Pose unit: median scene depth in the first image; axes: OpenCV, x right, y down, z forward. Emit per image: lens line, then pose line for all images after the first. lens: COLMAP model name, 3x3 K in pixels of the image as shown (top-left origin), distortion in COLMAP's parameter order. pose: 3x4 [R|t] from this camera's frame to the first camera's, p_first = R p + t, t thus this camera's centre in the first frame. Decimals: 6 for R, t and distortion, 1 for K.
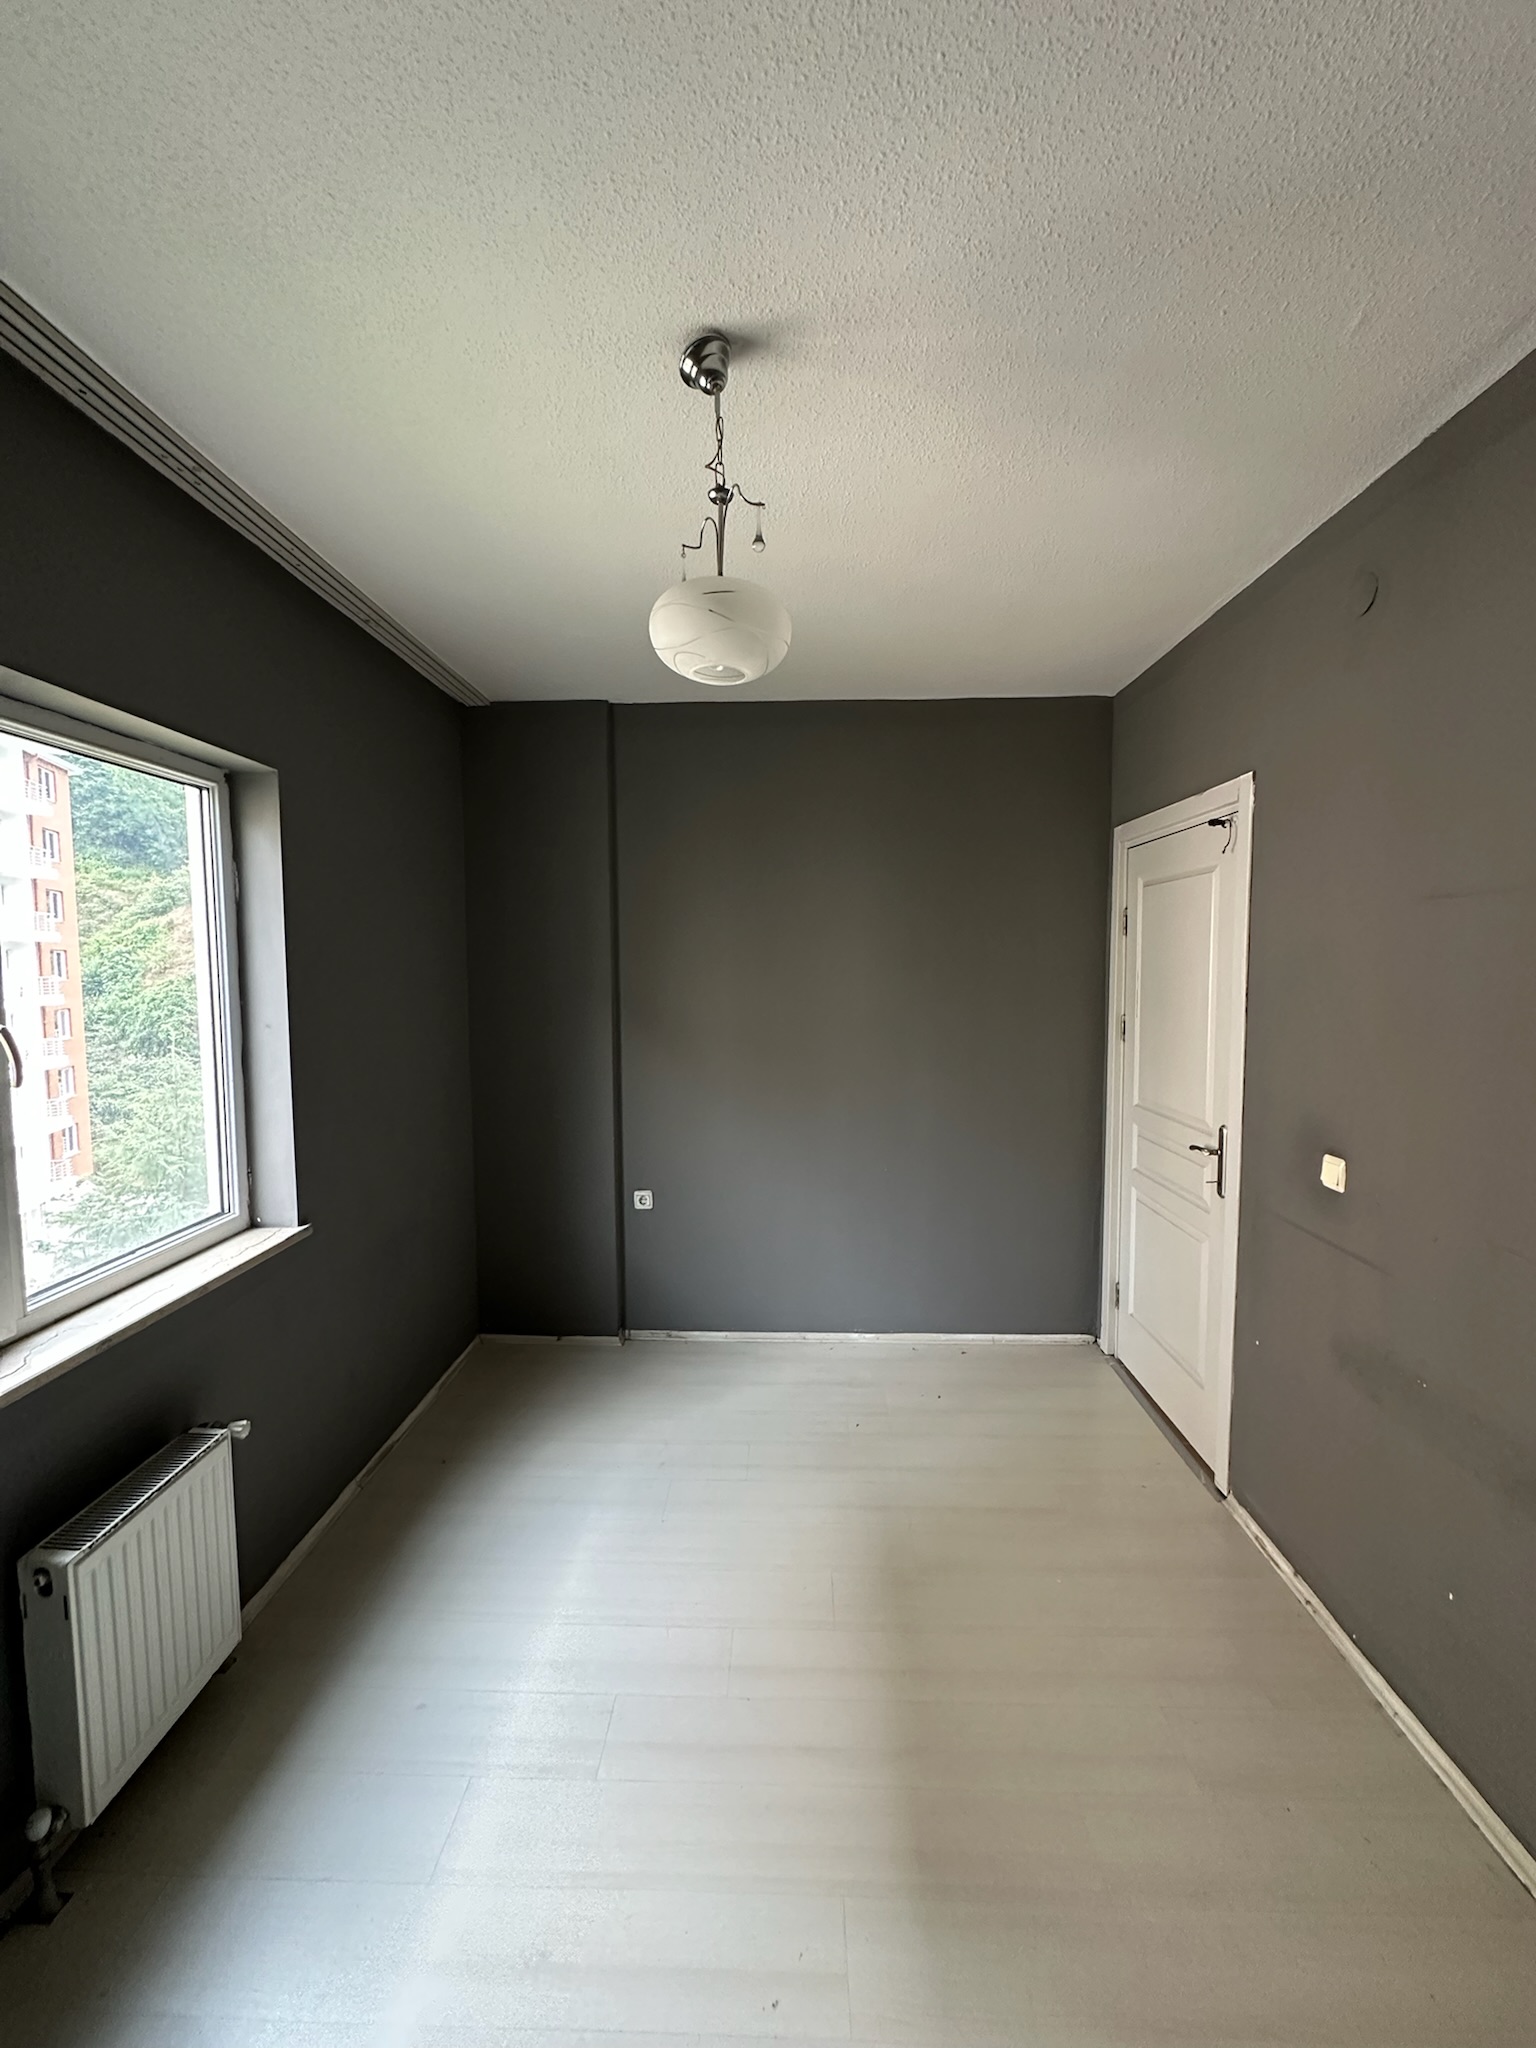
lens RADIAL K [[817.3, 0, 766.8], [0, 817.3, 1025.3], [0, 0, 1]] dist [-0.002561, 0.000976]
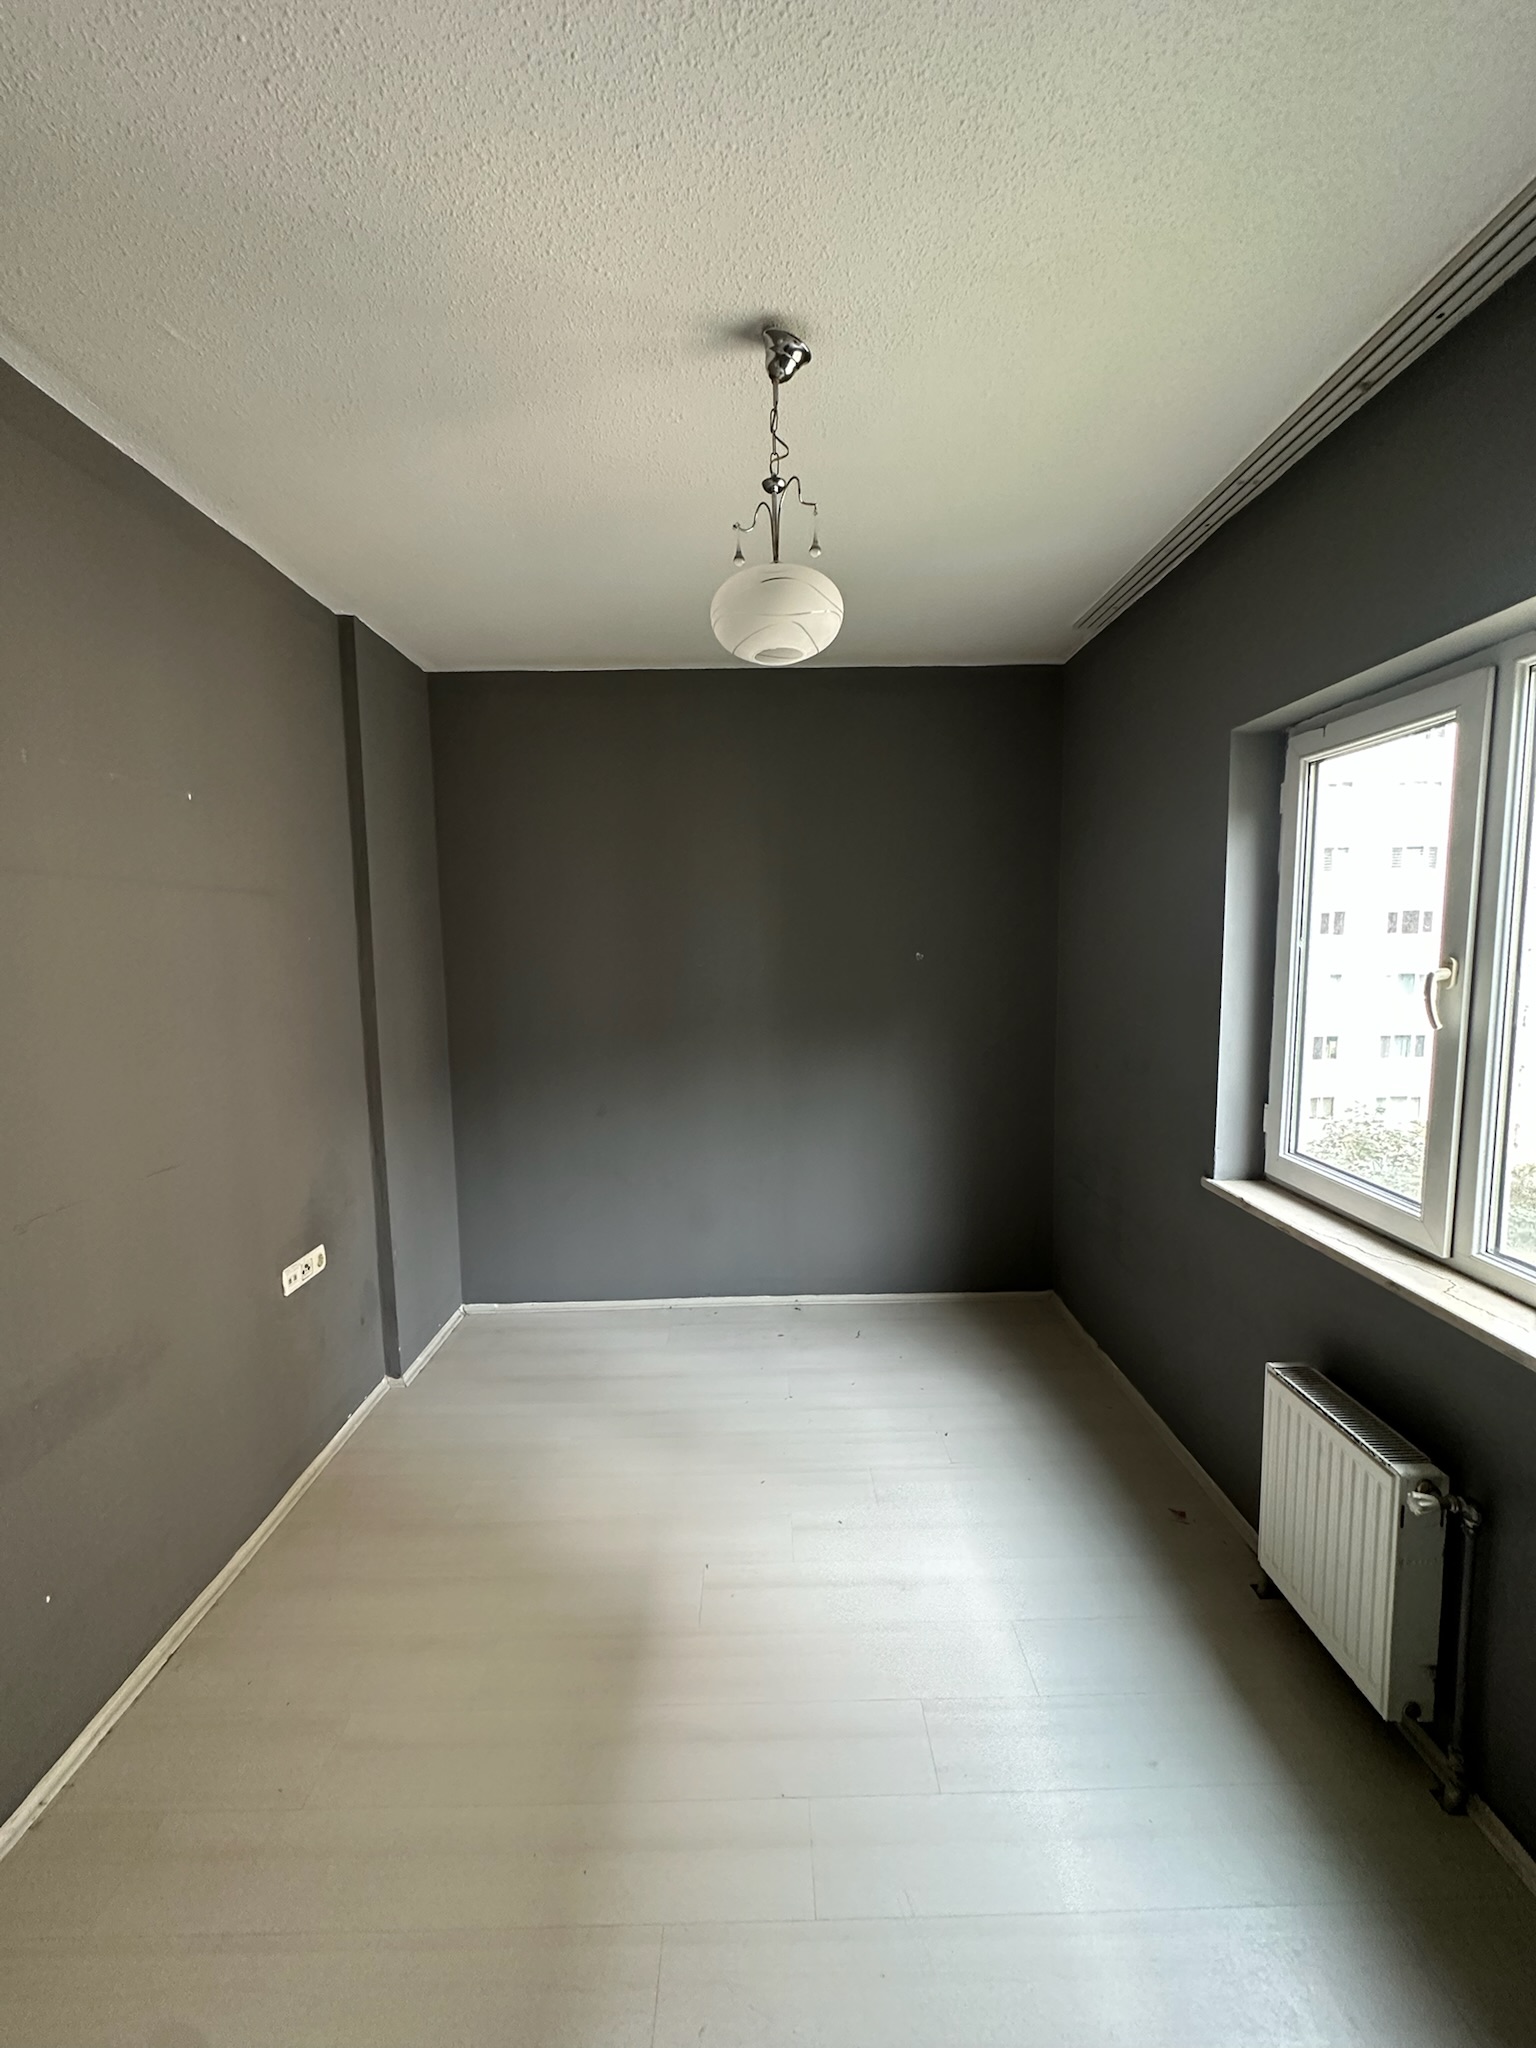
lens RADIAL K [[817.3, 0, 766.8], [0, 817.3, 1025.3], [0, 0, 1]] dist [-0.002561, 0.000976]
pose [[-0.998838, 0.024238, -0.041646, 0.013096], [0.016302, 0.983297, 0.181276, -0.136547], [0.045345, 0.180387, -0.982550, 1.972926]]
